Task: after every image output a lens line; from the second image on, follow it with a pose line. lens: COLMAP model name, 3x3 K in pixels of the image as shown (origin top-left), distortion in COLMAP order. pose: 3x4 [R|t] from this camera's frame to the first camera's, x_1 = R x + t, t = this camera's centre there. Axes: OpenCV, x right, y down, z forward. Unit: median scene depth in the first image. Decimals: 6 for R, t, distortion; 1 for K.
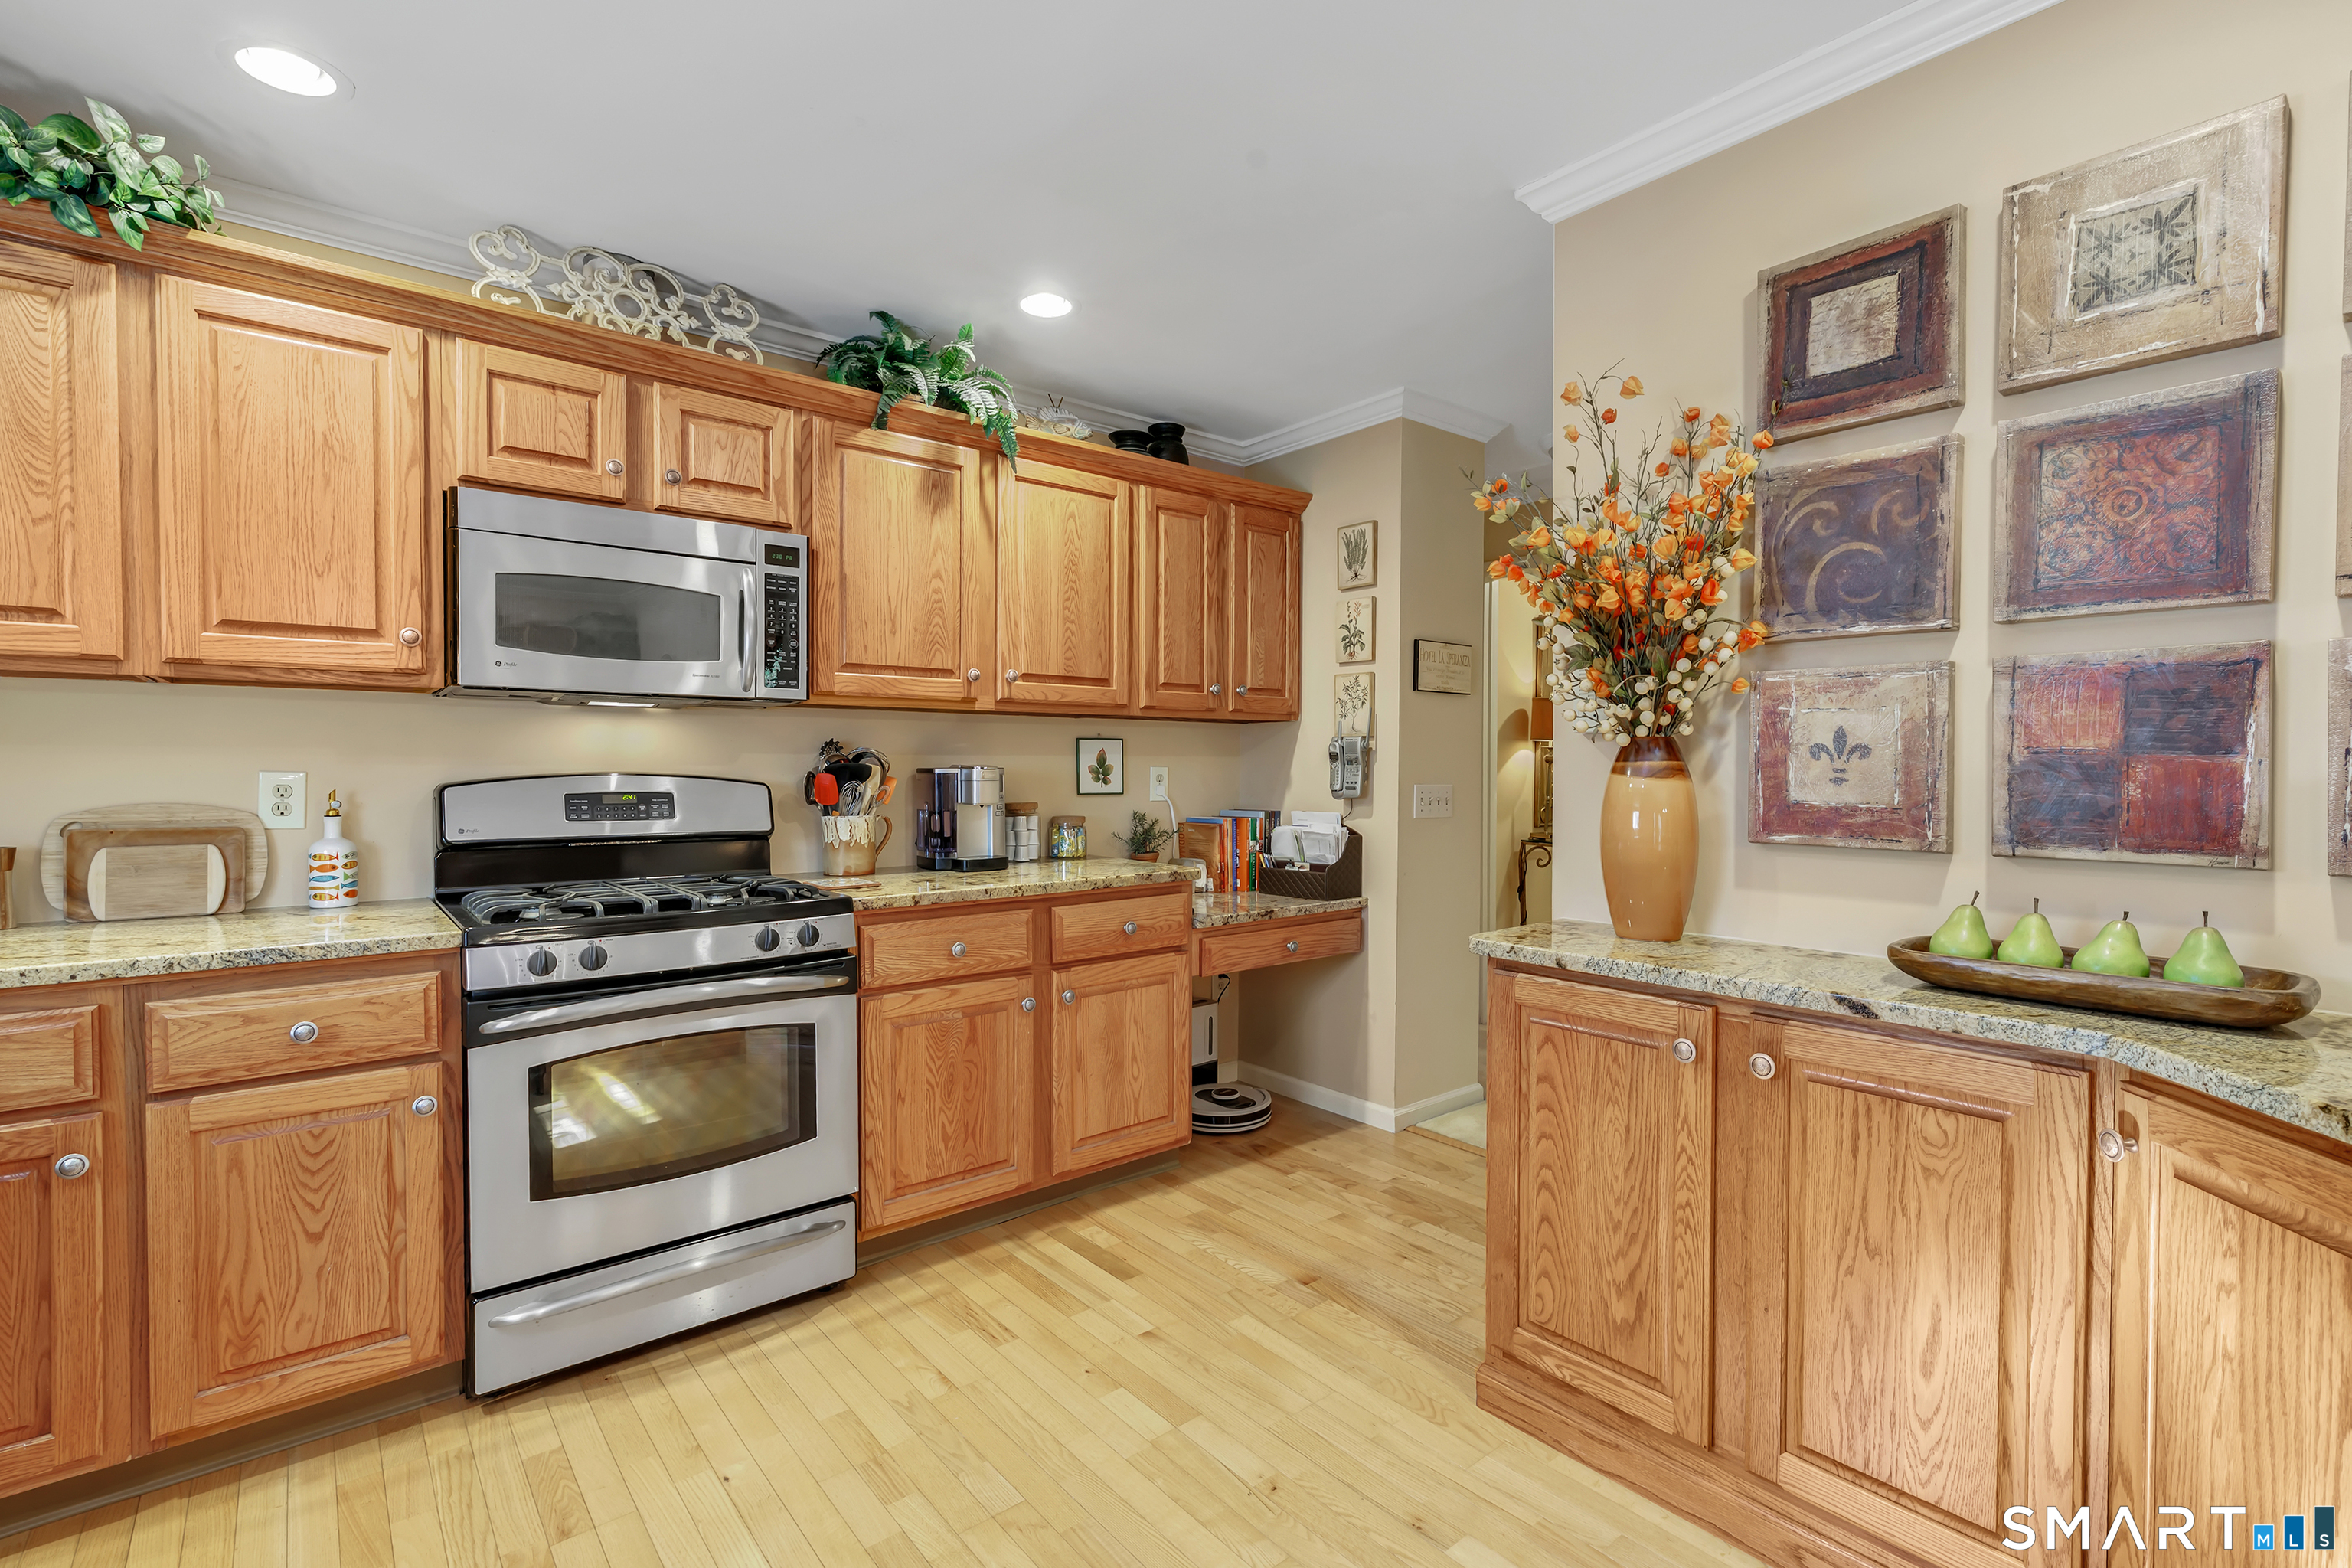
lens RADIAL K [[1047.4, 0, 1176.0], [0, 1047.4, 784.0], [0, 0, 1]] dist [0.000968, 0.001030]
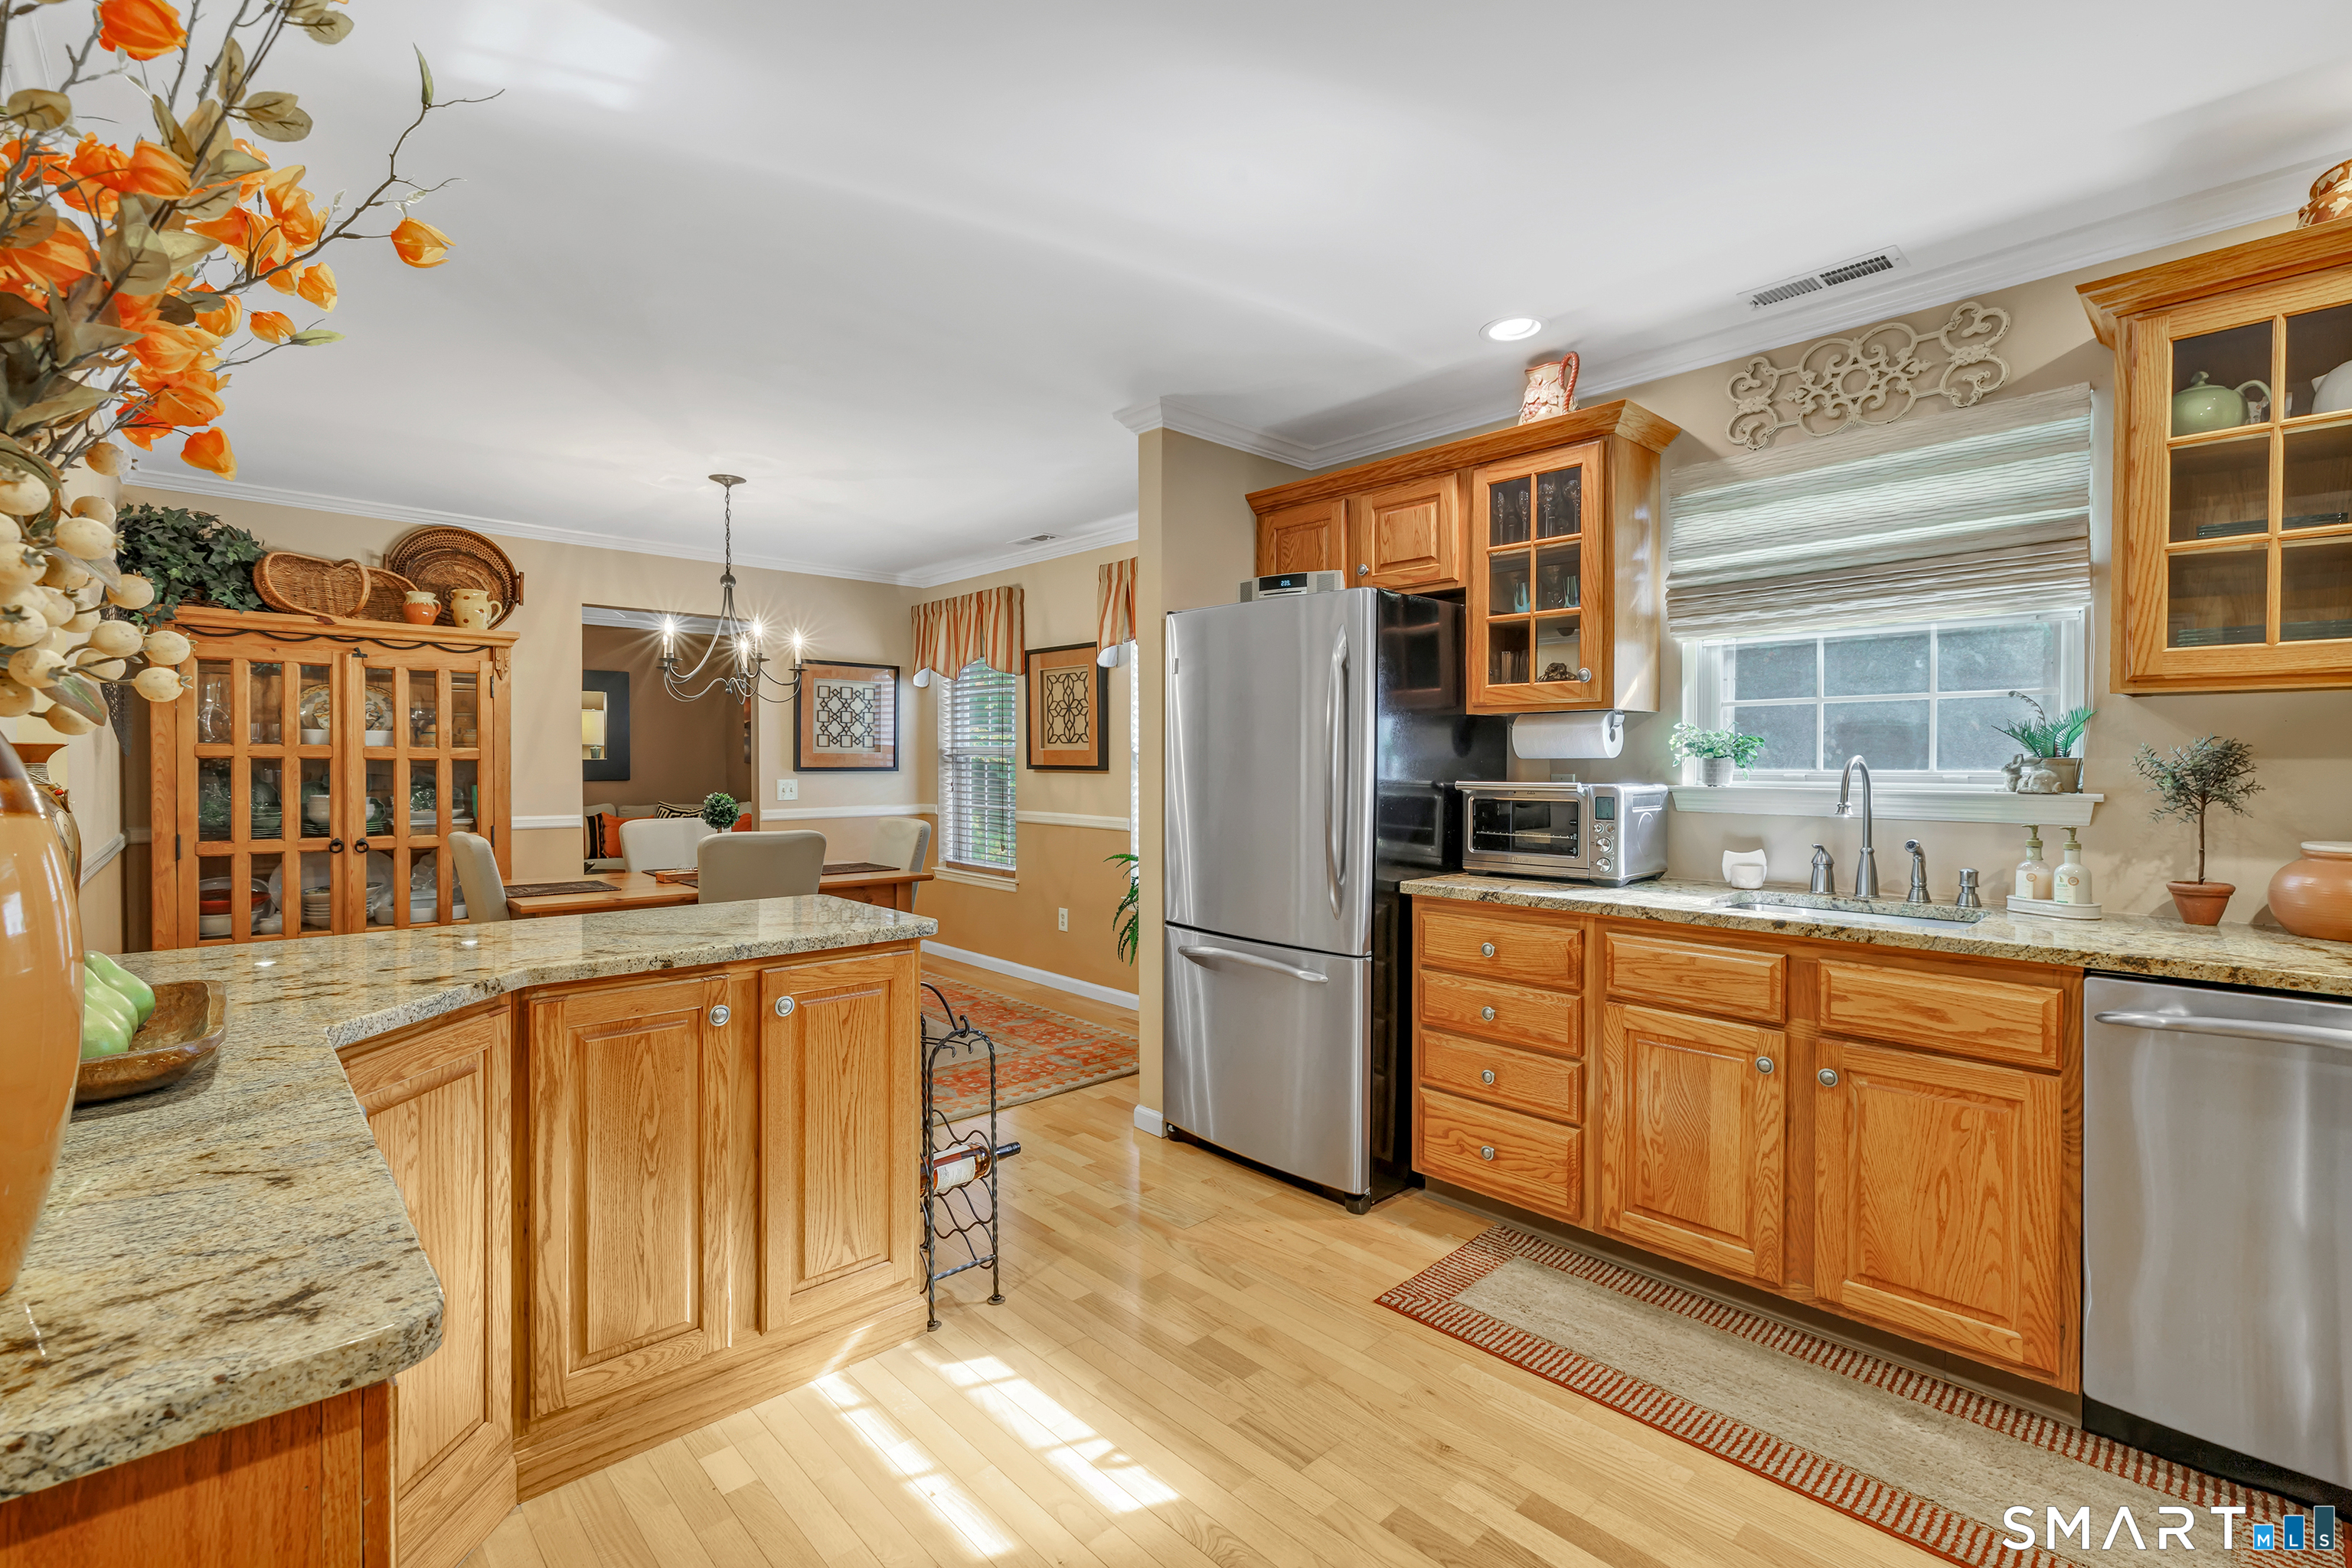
lens RADIAL K [[1047.4, 0, 1176.0], [0, 1047.4, 784.0], [0, 0, 1]] dist [0.000968, 0.001030]
pose [[-0.998028, -0.002719, -0.062709, 0.070435], [-0.005231, 0.999189, 0.039923, -0.038460], [0.062550, 0.040172, -0.997233, 1.486505]]
